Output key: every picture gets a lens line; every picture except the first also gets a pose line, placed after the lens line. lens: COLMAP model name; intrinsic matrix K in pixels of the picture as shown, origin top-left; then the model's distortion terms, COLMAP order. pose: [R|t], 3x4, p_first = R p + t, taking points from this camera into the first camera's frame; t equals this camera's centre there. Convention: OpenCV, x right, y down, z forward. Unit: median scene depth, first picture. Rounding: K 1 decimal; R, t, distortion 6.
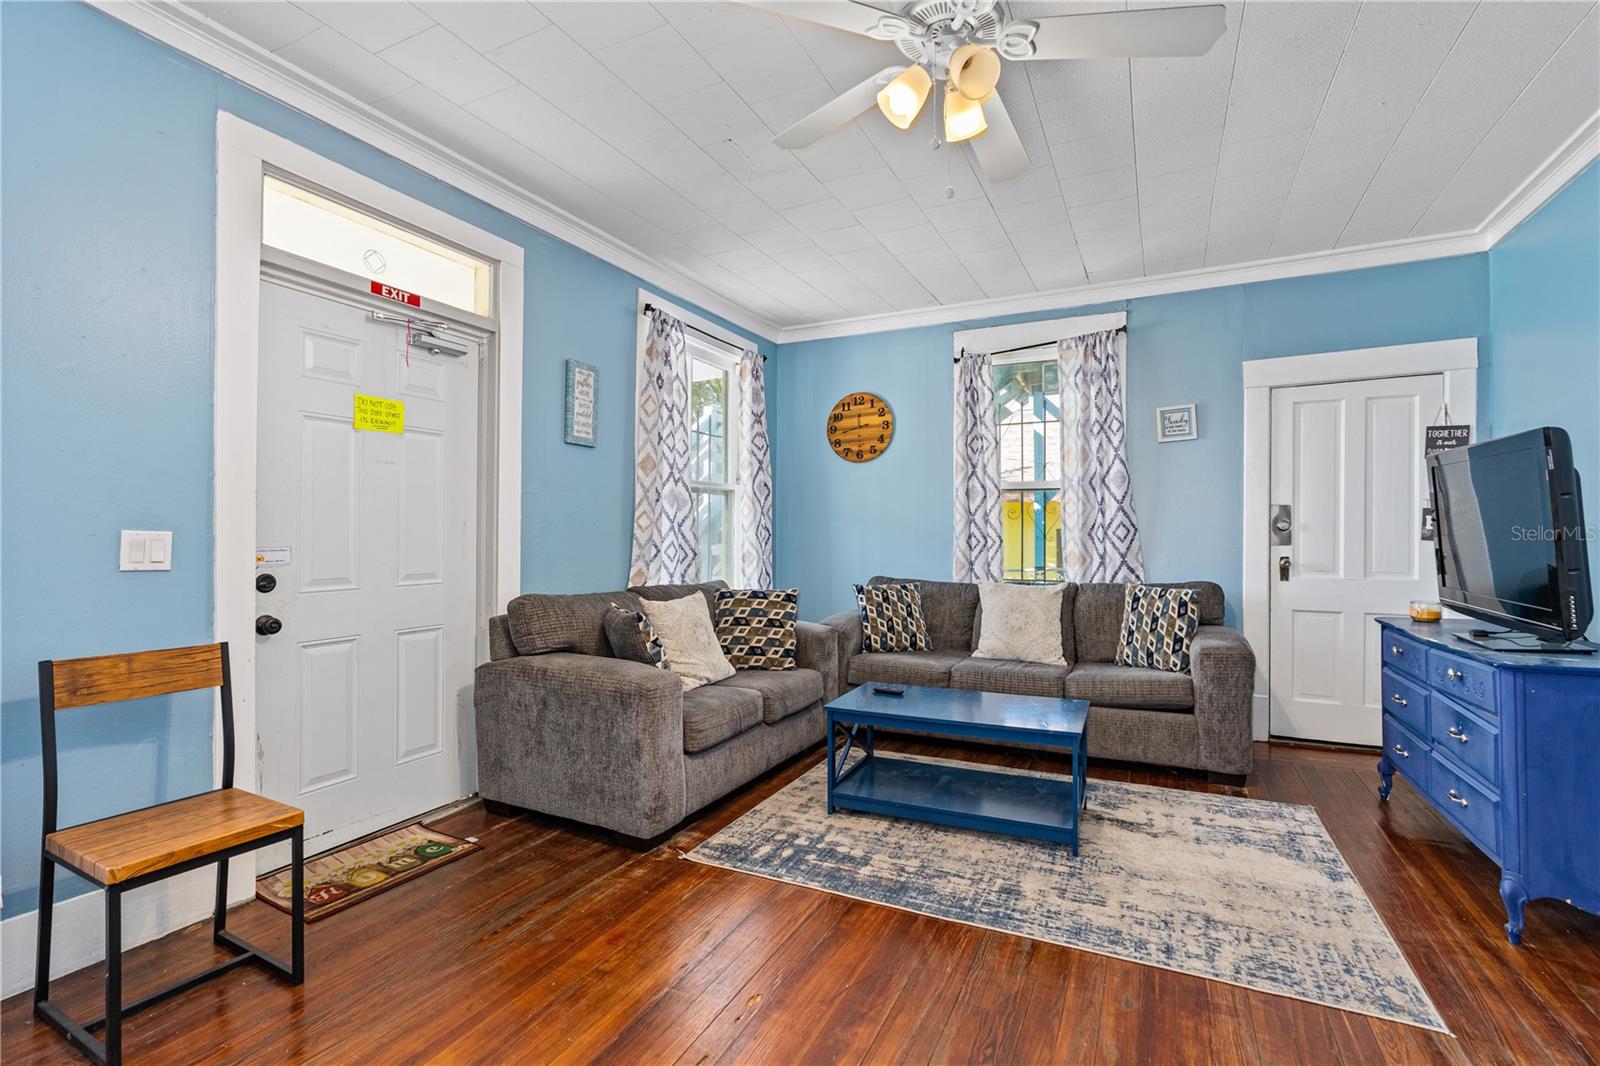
lens RADIAL K [[733.1, 0, 799.0], [0, 733.1, 529.9], [0, 0, 1]] dist [-0.011279, 0.004019]
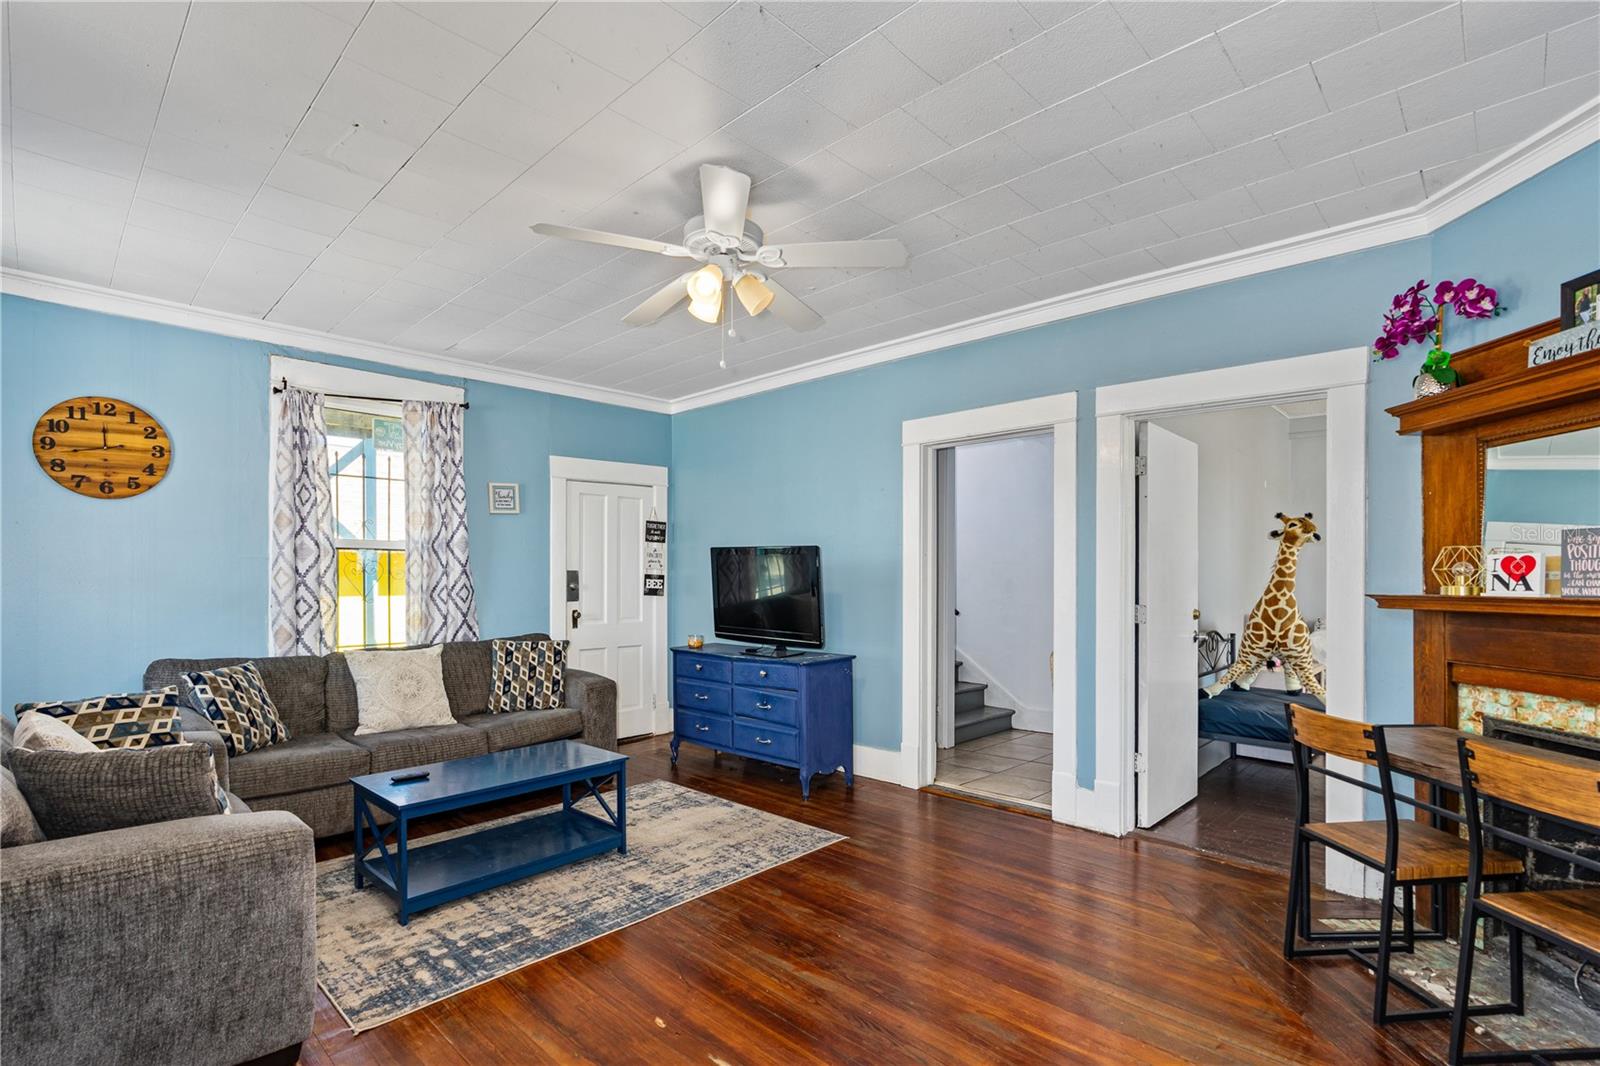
lens RADIAL K [[733.1, 0, 839.5], [0, 733.1, 576.8], [0, 0, 1]] dist [-0.011279, 0.004019]
pose [[0.281665, -0.000946, 0.959512, -0.446560], [-0.004701, 0.999986, 0.002366, -0.027062], [-0.959501, -0.005177, 0.281657, 0.165993]]
